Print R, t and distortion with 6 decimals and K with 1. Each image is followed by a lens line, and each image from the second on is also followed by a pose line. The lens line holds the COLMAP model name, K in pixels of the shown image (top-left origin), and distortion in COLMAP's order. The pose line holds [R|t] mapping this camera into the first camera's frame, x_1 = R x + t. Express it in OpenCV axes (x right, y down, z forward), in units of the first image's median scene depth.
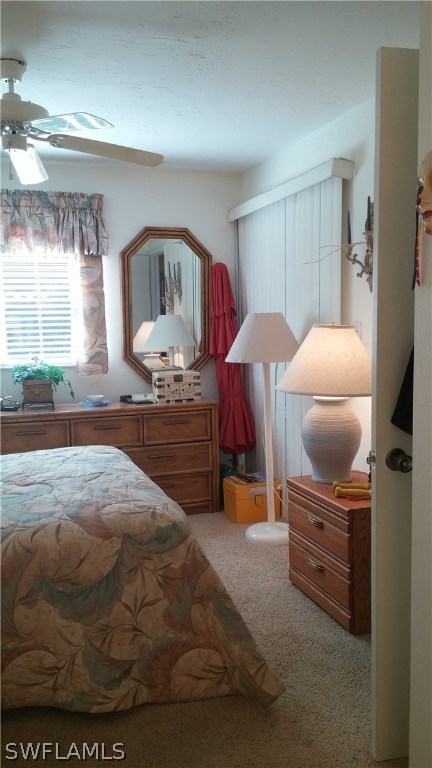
lens RADIAL K [[652.3, 0, 215.7], [0, 652.3, 386.1], [0, 0, 1]] dist [0.081533, -0.070357]
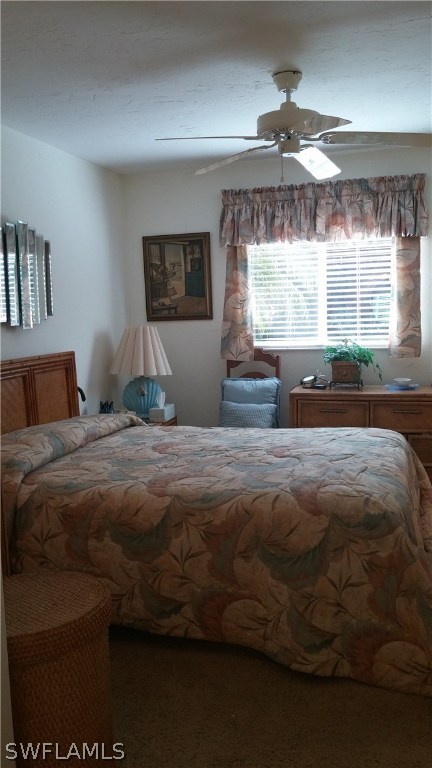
lens RADIAL K [[652.3, 0, 218.1], [0, 652.3, 380.6], [0, 0, 1]] dist [0.081533, -0.070357]
pose [[0.831716, 0.056730, -0.552296, 0.264615], [-0.041510, 0.998336, 0.040033, -0.021905], [0.553648, -0.010370, 0.832686, 0.020130]]
